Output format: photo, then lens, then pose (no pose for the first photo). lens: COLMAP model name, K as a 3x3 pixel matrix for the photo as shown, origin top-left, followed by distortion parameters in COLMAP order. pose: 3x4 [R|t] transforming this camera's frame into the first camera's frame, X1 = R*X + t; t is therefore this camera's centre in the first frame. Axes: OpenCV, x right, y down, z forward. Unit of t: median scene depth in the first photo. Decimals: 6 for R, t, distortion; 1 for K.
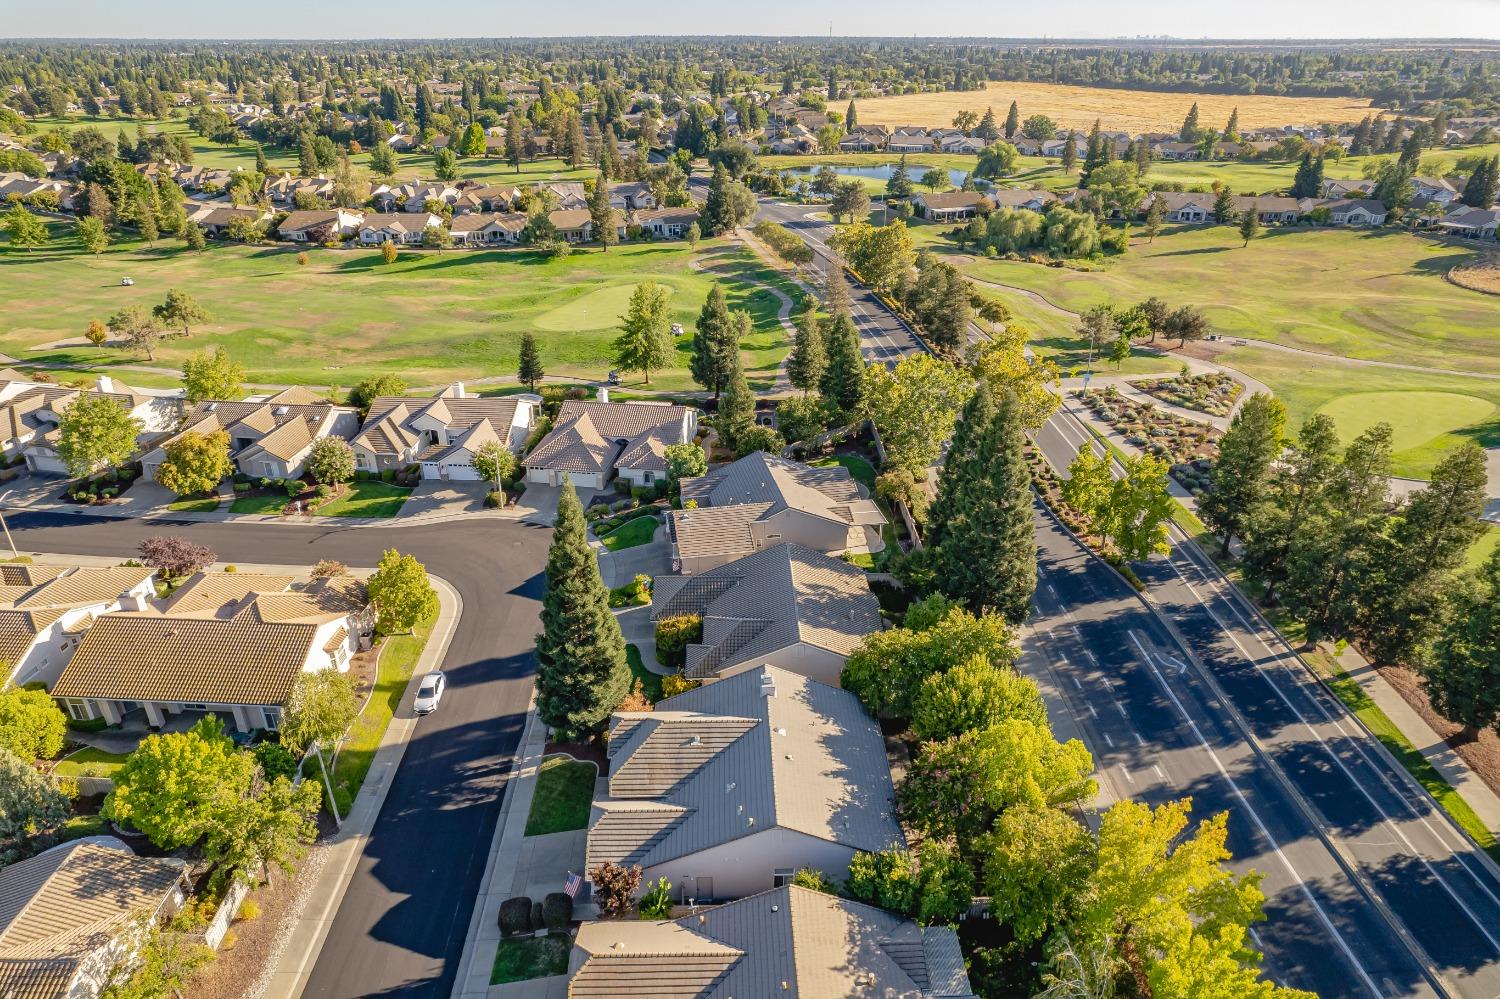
lens RADIAL K [[964.2, 0, 740.4], [0, 964.2, 502.5], [0, 0, 1]] dist [-0.073244, 0.063698]
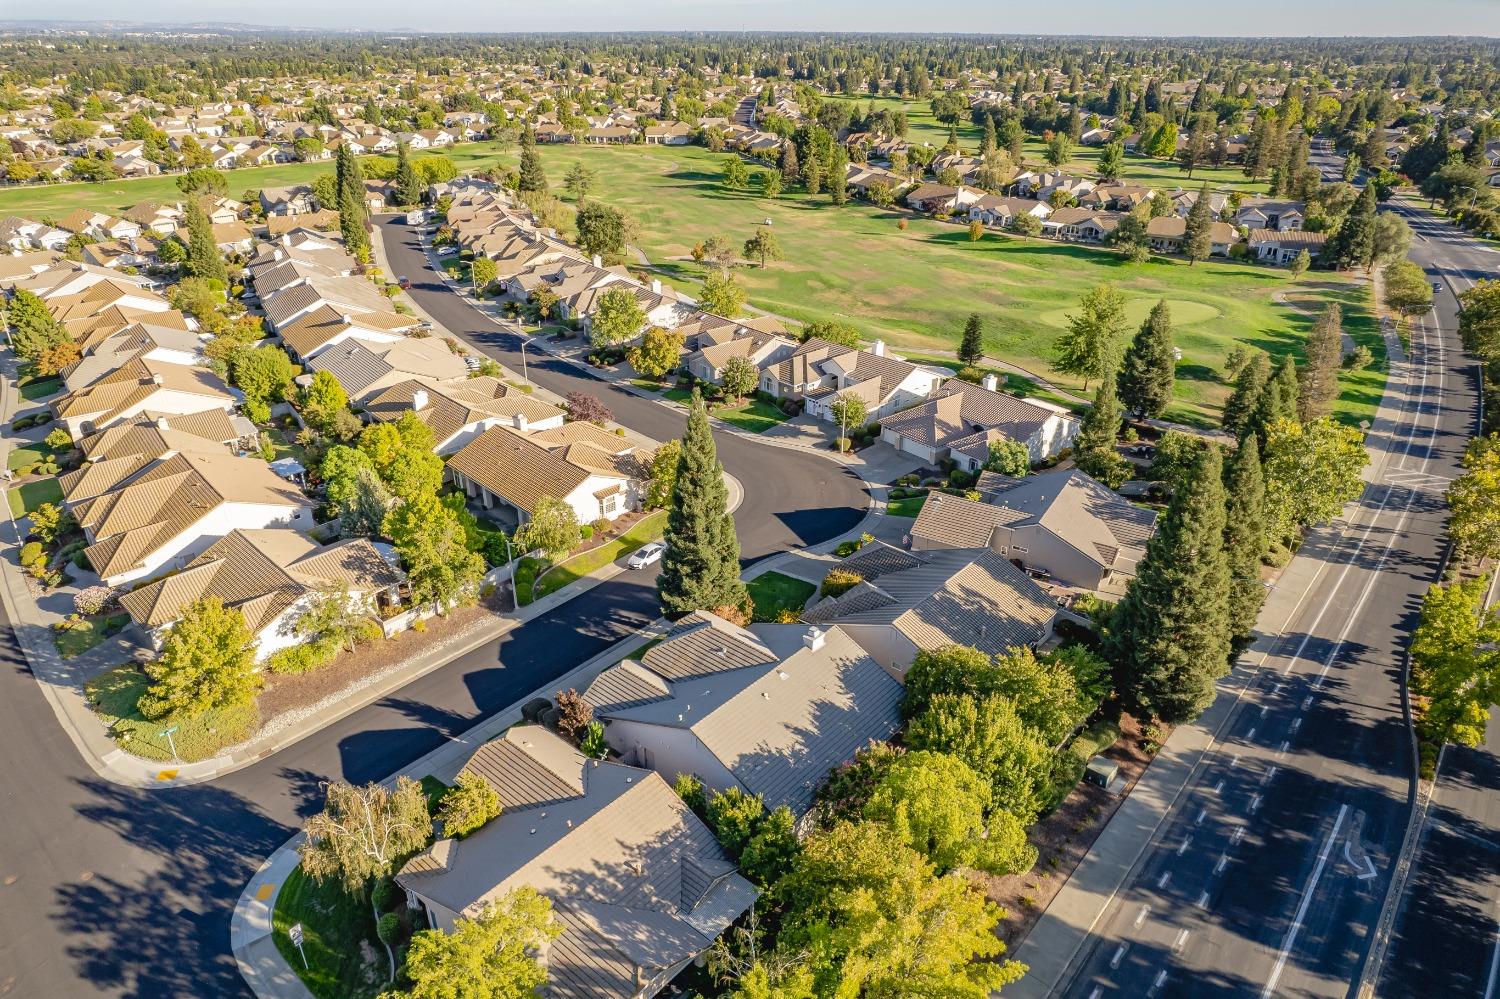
lens RADIAL K [[964.2, 0, 740.4], [0, 964.2, 502.5], [0, 0, 1]] dist [-0.073244, 0.063698]
pose [[0.737831, 0.303710, -0.602799, 0.462524], [-0.302261, 0.947173, 0.107247, -0.031377], [0.603527, 0.103072, 0.790653, 0.093690]]
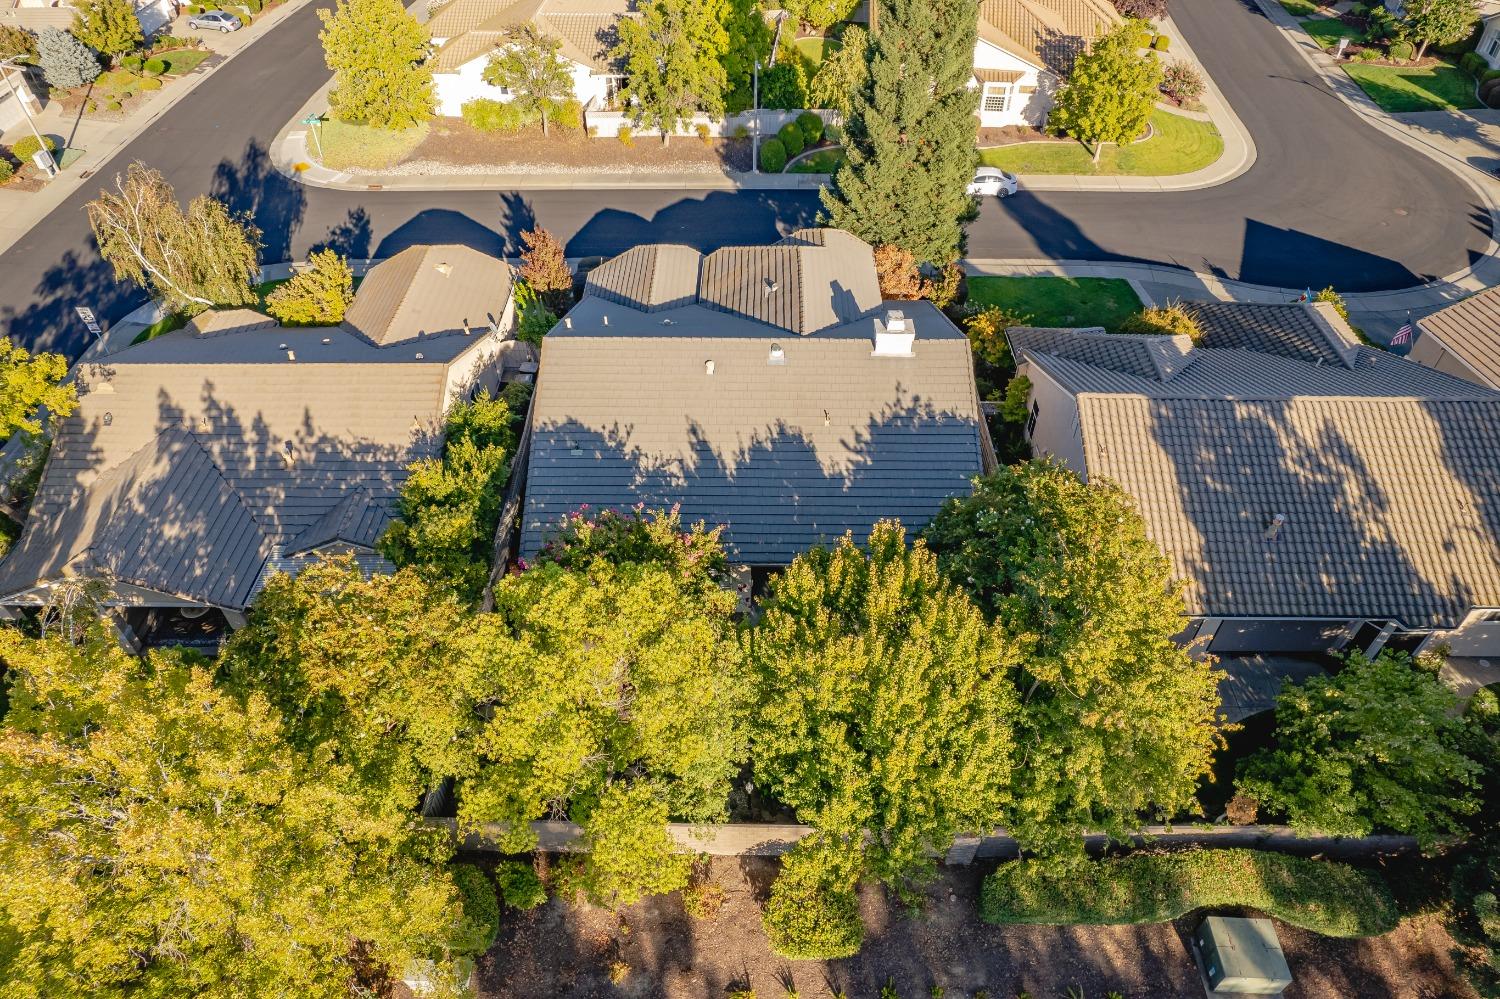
lens RADIAL K [[964.2, 0, 740.4], [0, 964.2, 502.5], [0, 0, 1]] dist [-0.073244, 0.063698]
pose [[-0.034718, 0.697277, -0.715961, 0.392078], [-0.443805, 0.631125, 0.636175, -0.040144], [0.895450, 0.339834, 0.287543, 0.672354]]
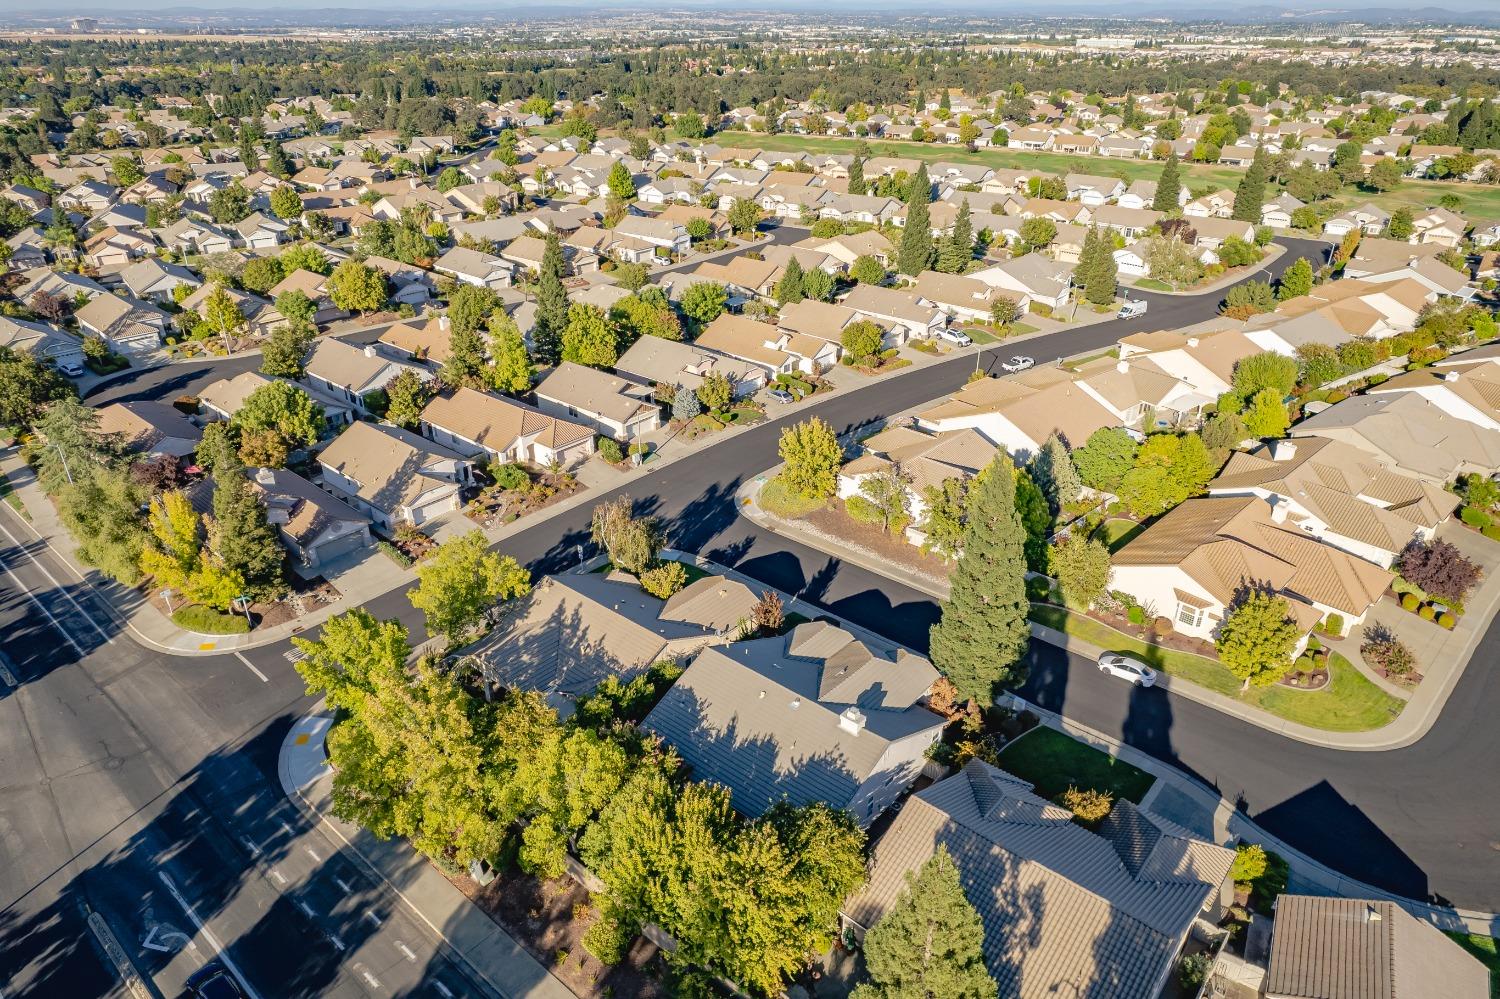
lens RADIAL K [[964.2, 0, 740.4], [0, 964.2, 502.5], [0, 0, 1]] dist [-0.073244, 0.063698]
pose [[-0.670802, 0.337448, -0.660419, 0.534046], [-0.329438, 0.662232, 0.672992, -0.444644], [0.664451, 0.669012, -0.333059, 0.913622]]
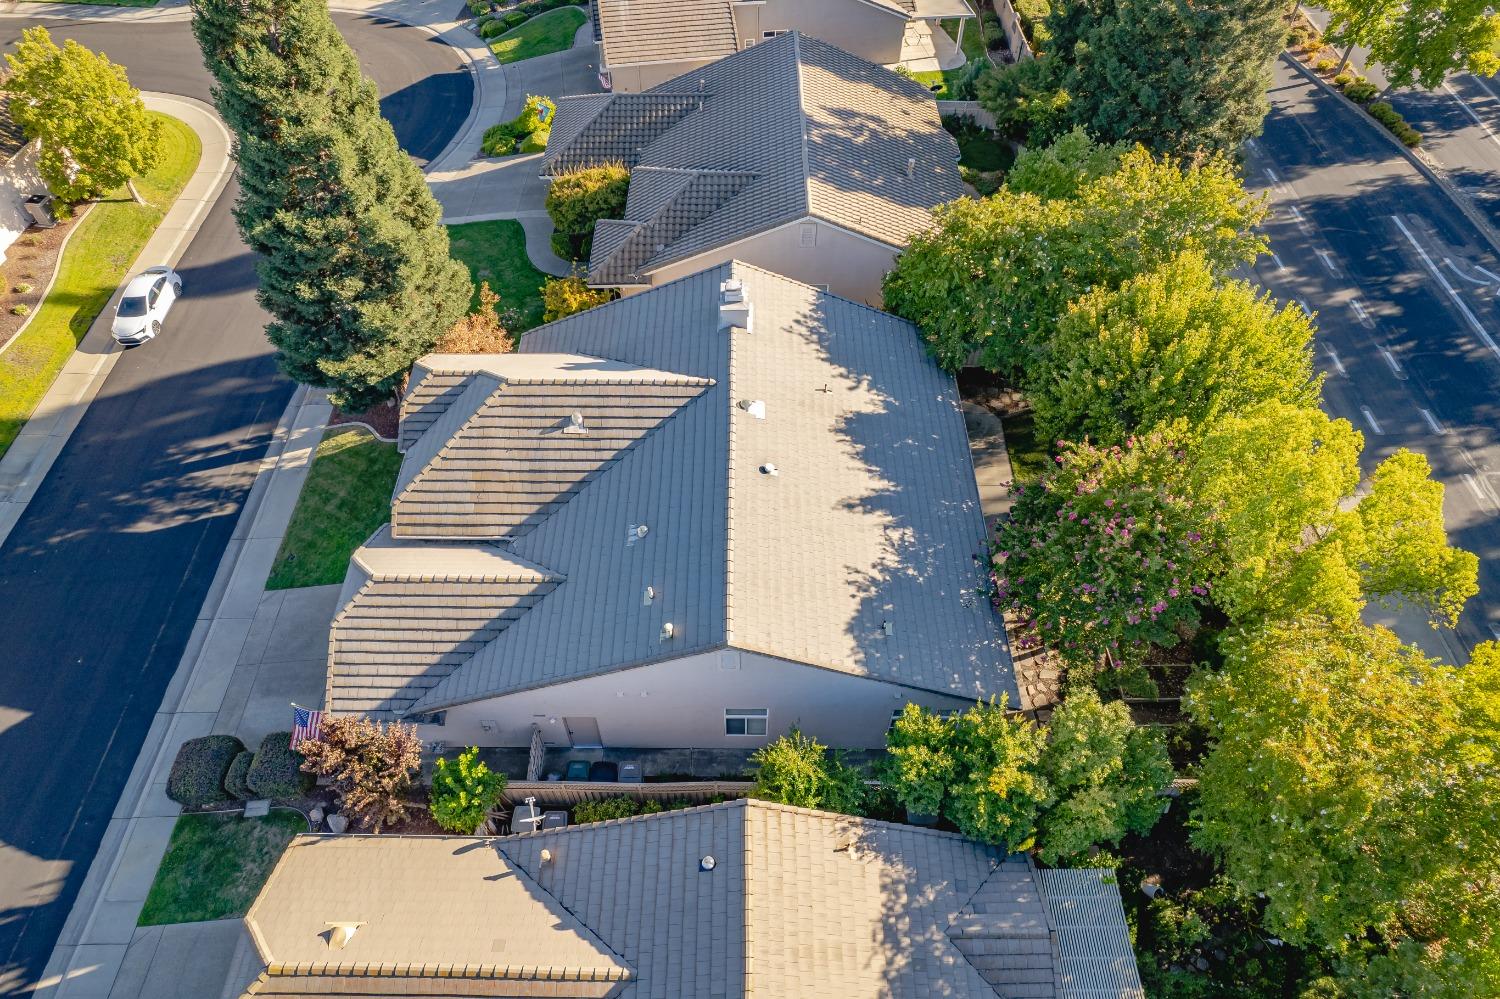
lens RADIAL K [[964.2, 0, 740.4], [0, 964.2, 502.5], [0, 0, 1]] dist [-0.073244, 0.063698]
pose [[0.999656, 0.021058, -0.015664, 0.034259], [-0.012894, 0.913900, 0.405734, 0.072117], [0.022859, -0.405392, 0.913857, 0.439150]]
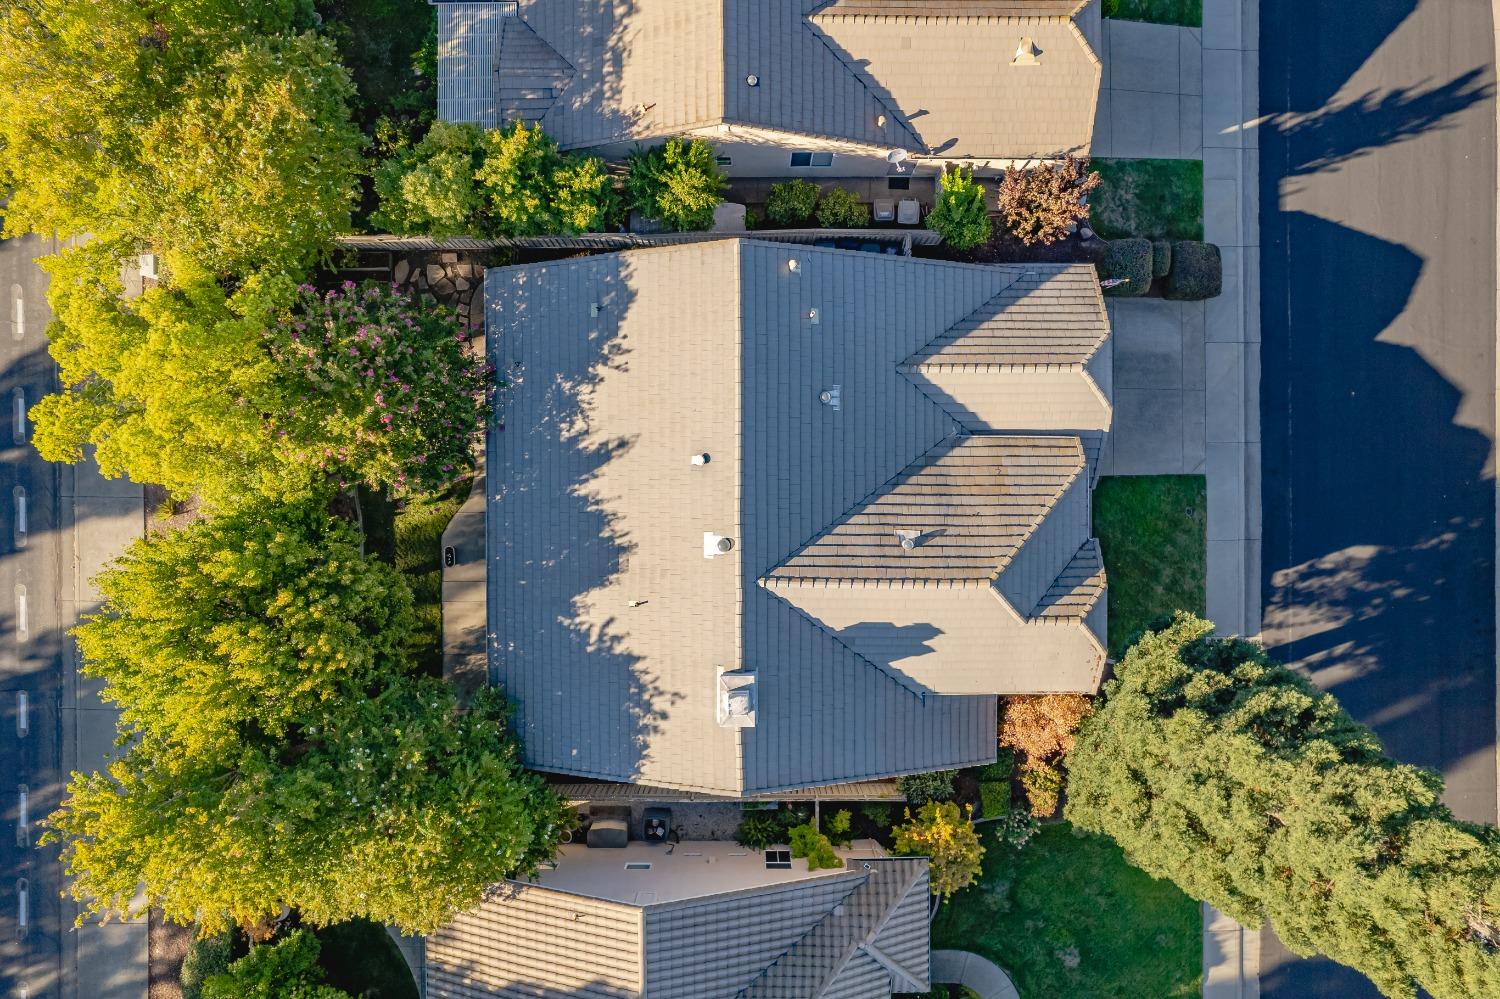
lens RADIAL K [[964.2, 0, 740.4], [0, 964.2, 502.5], [0, 0, 1]] dist [-0.073244, 0.063698]
pose [[-0.999728, -0.018503, 0.014192, 0.019897], [0.021025, -0.452013, 0.891764, -0.107455], [-0.010086, 0.891820, 0.452279, 0.622831]]
